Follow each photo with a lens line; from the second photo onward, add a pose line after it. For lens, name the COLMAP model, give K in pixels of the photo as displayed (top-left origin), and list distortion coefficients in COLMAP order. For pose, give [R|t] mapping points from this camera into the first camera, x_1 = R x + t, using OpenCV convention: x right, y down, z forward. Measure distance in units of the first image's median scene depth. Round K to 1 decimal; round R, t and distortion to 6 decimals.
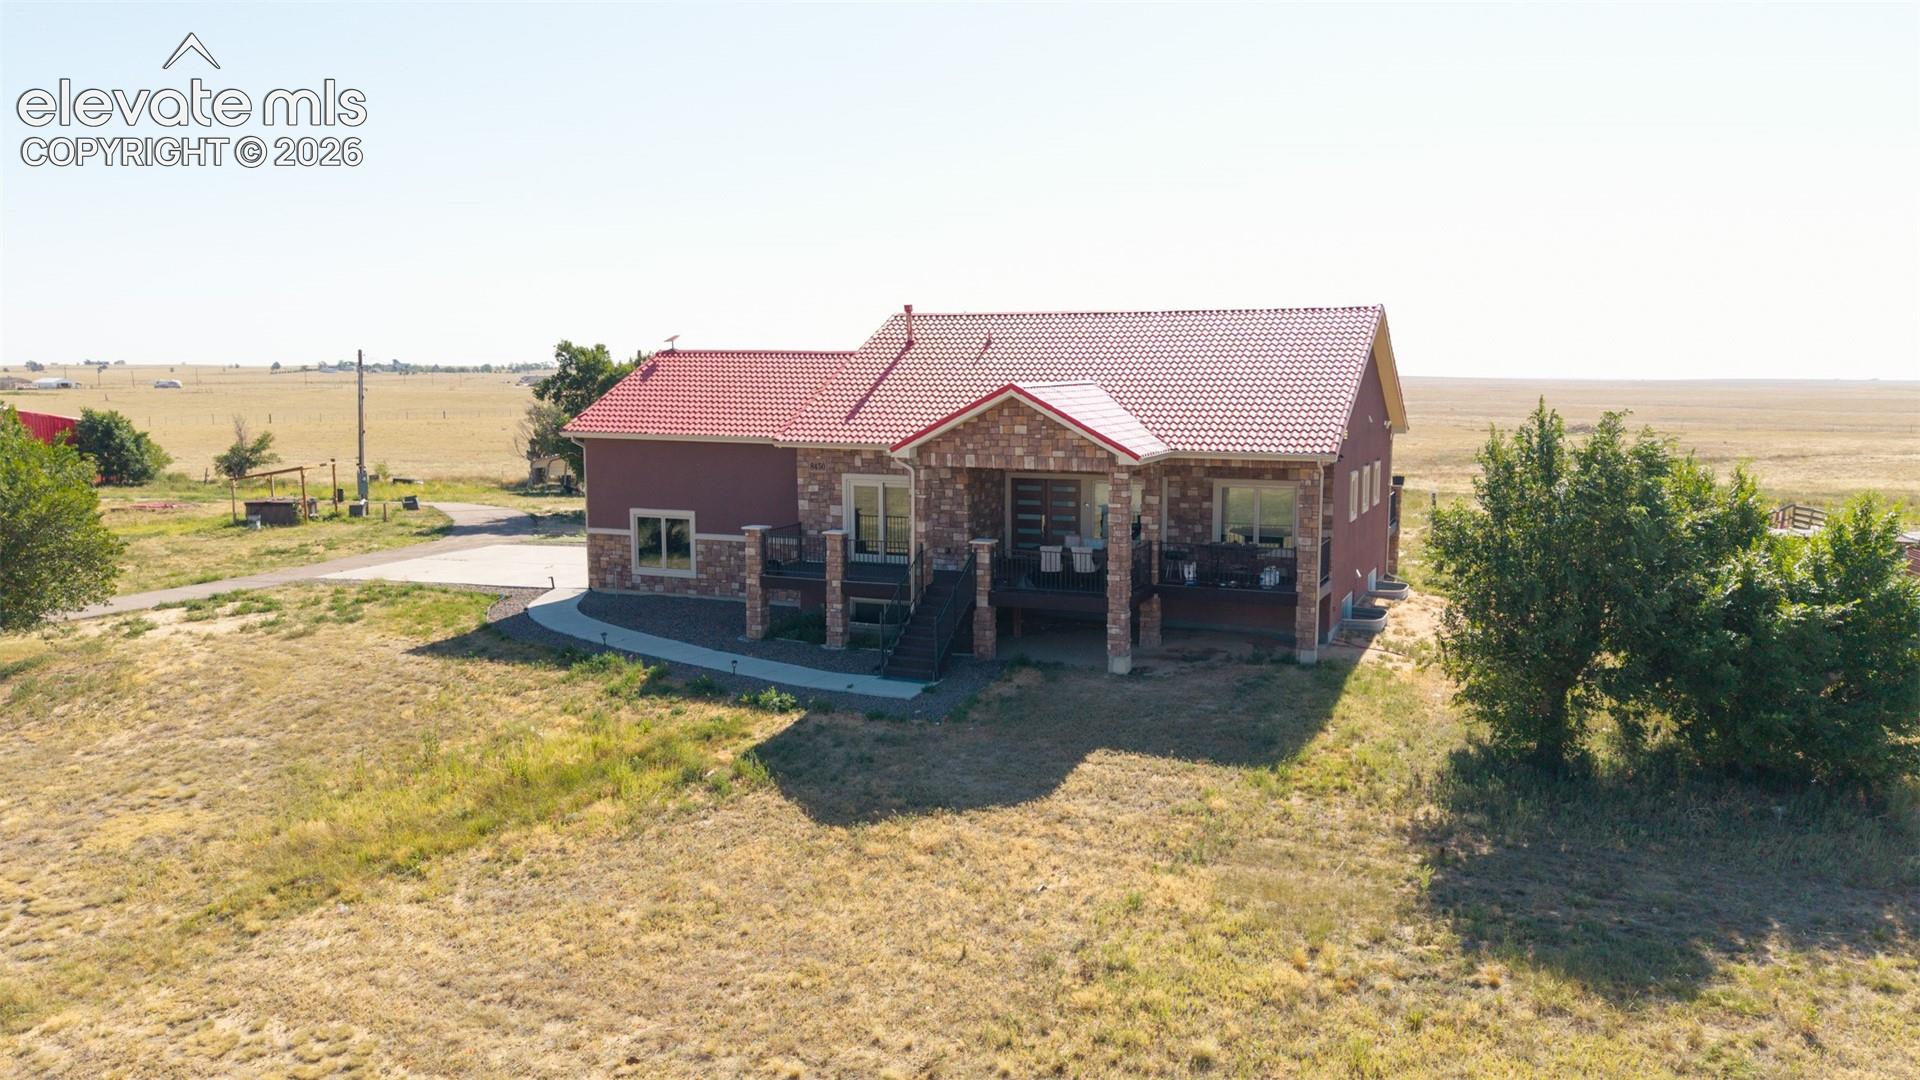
lens RADIAL K [[1361.7, 0, 1036.5], [0, 1361.7, 533.0], [0, 0, 1]] dist [0.073298, -0.124163]
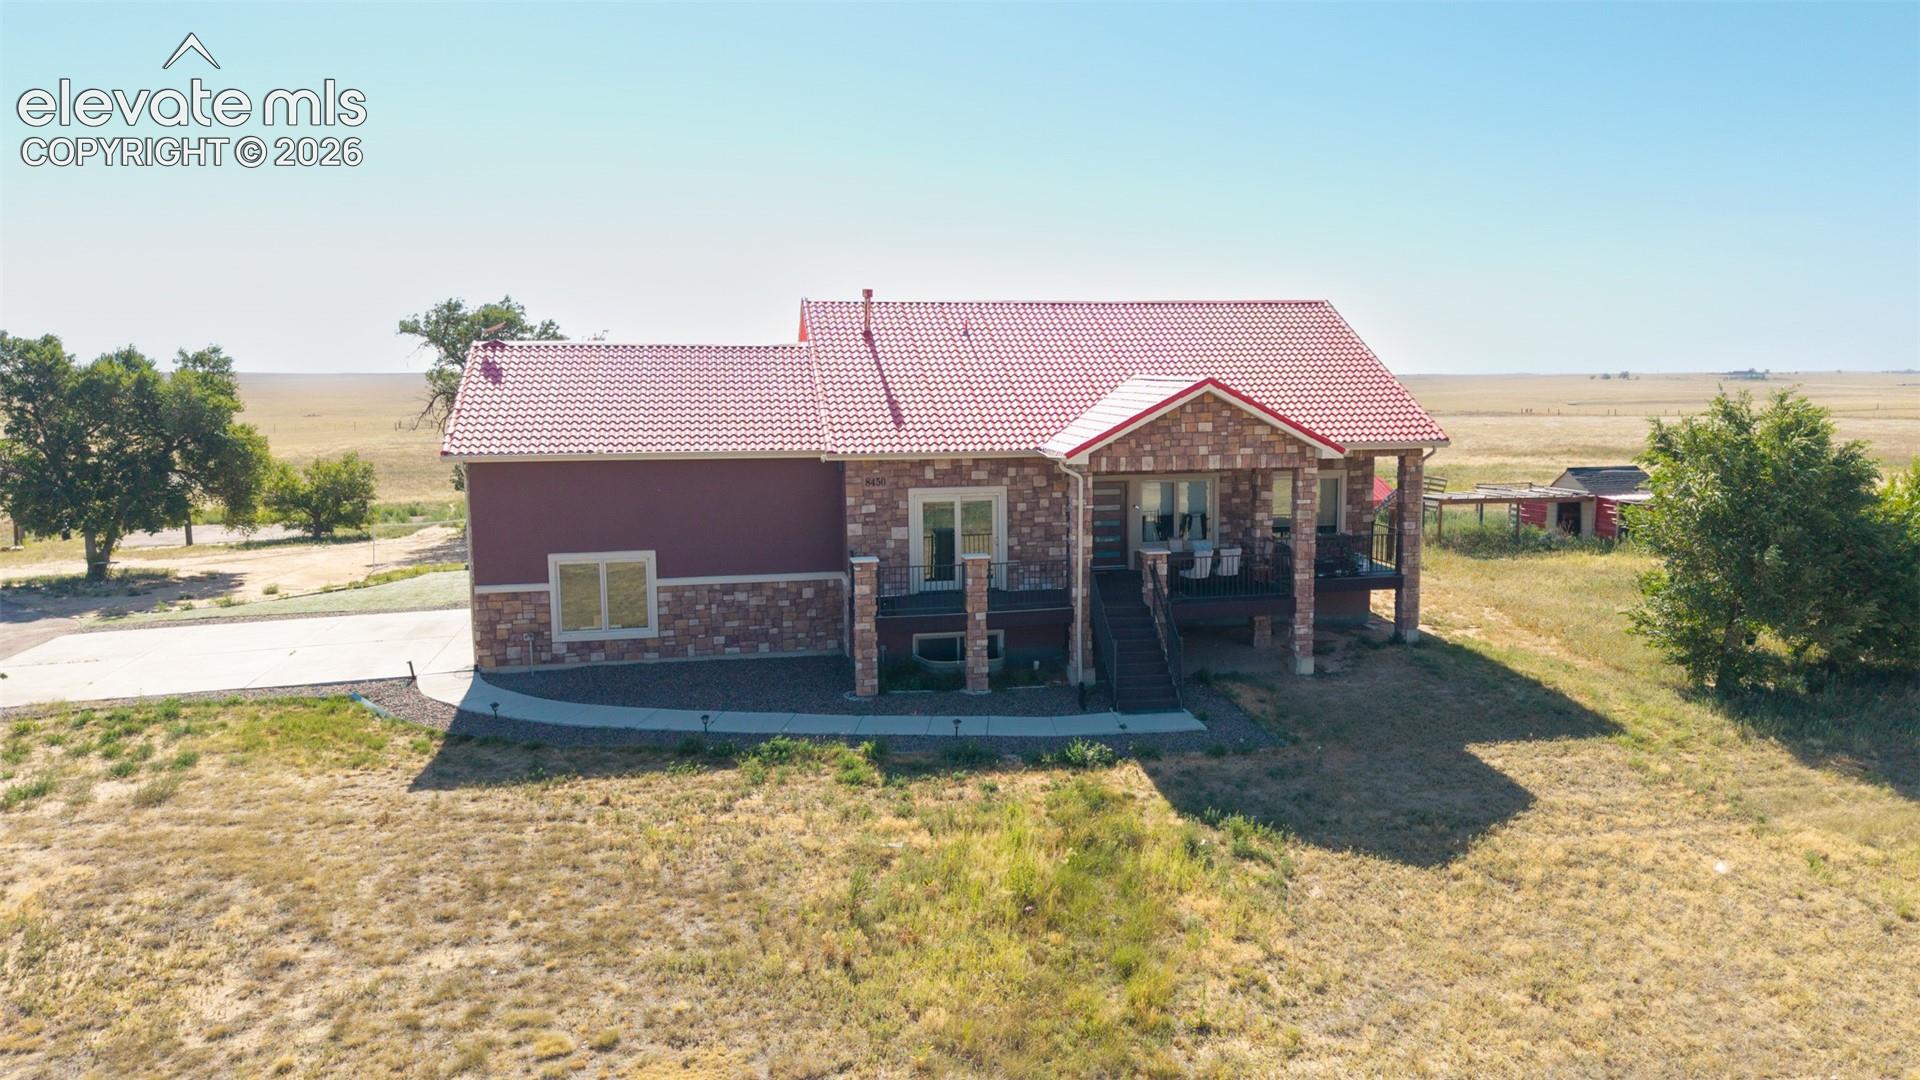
lens RADIAL K [[1402.8, 0, 1054.5], [0, 1402.8, 517.4], [0, 0, 1]] dist [0.065881, -0.137330]
pose [[0.822605, -0.068967, 0.564415, -0.615919], [0.076074, 0.997042, 0.010956, -0.031459], [-0.563501, 0.033925, 0.825419, 0.258504]]
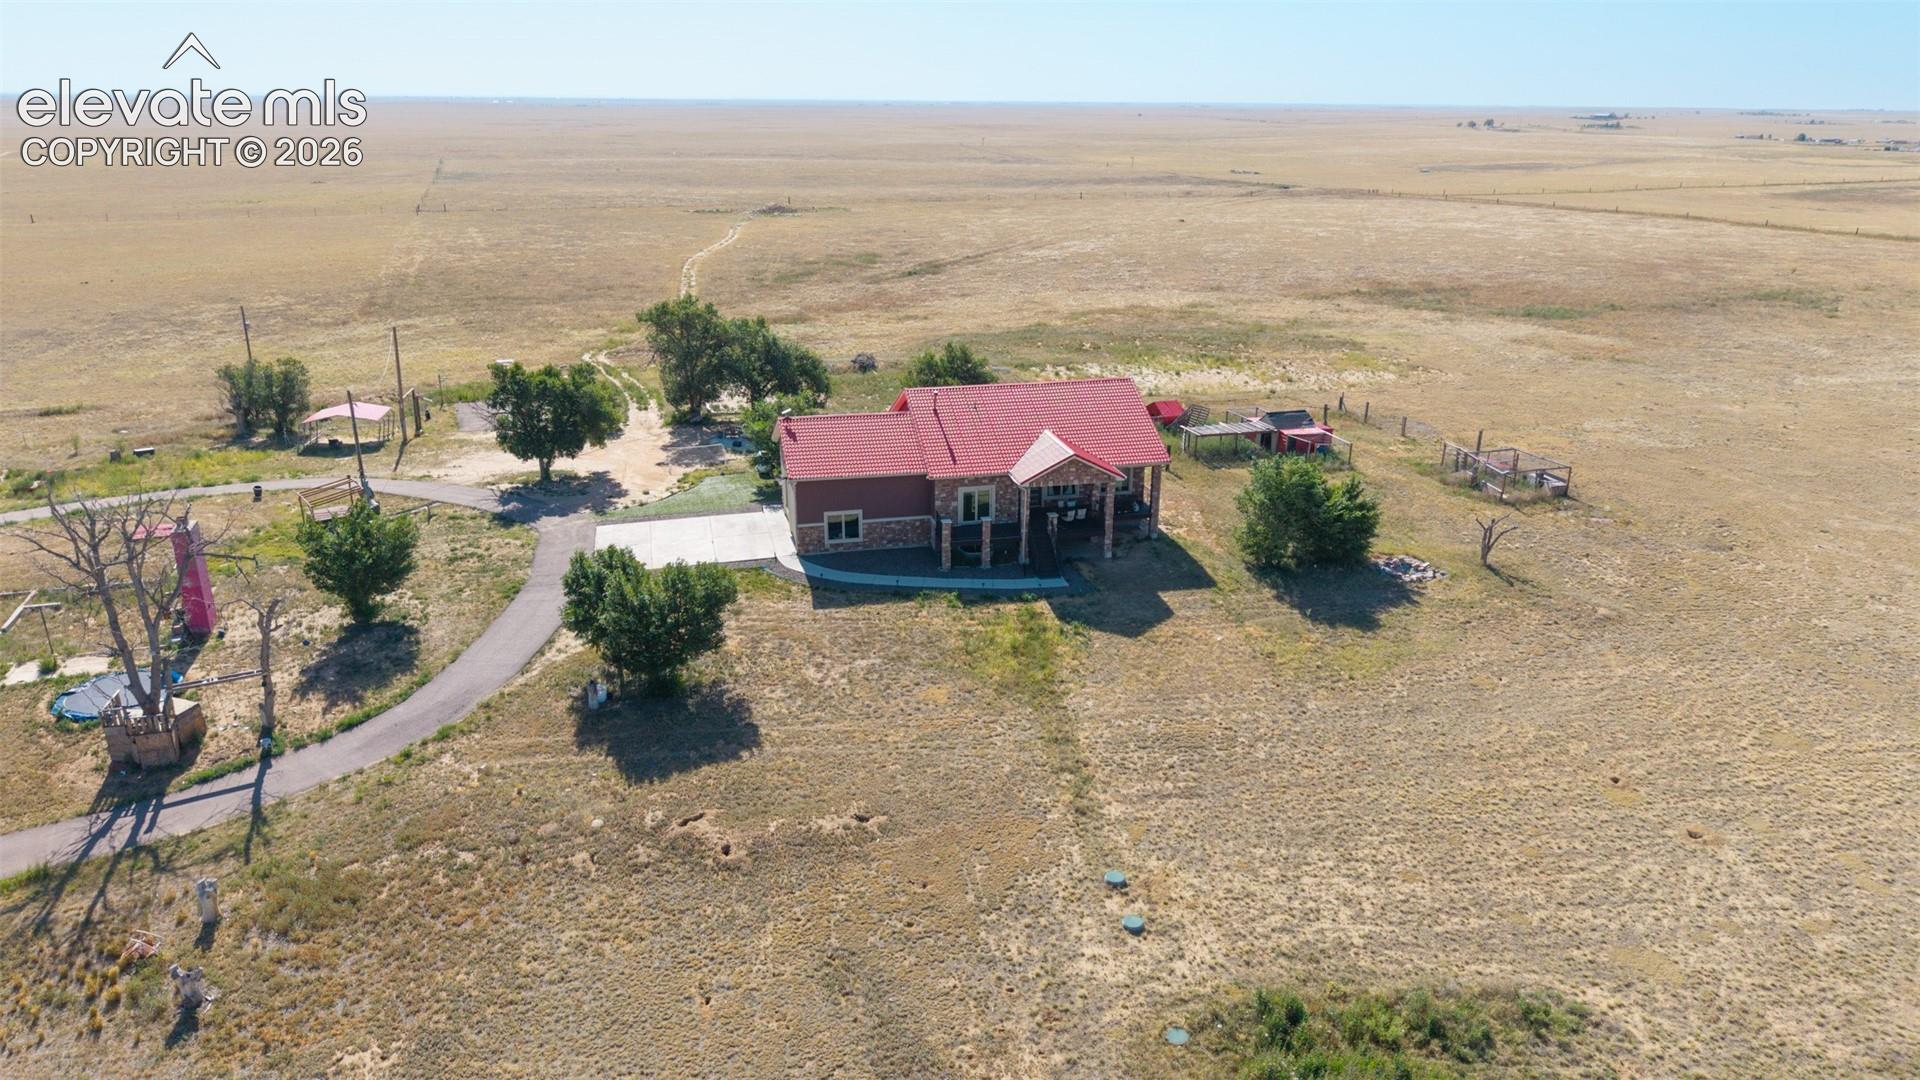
lens RADIAL K [[1271.0, 0, 960.0], [0, 1271.0, 540.0], [0, 0, 1]] dist [0.054073, -0.093676]
pose [[0.821436, -0.186918, 0.538799, -1.386398], [0.066444, 0.969696, 0.235104, -0.487286], [-0.566417, -0.157323, 0.808963, -0.736575]]
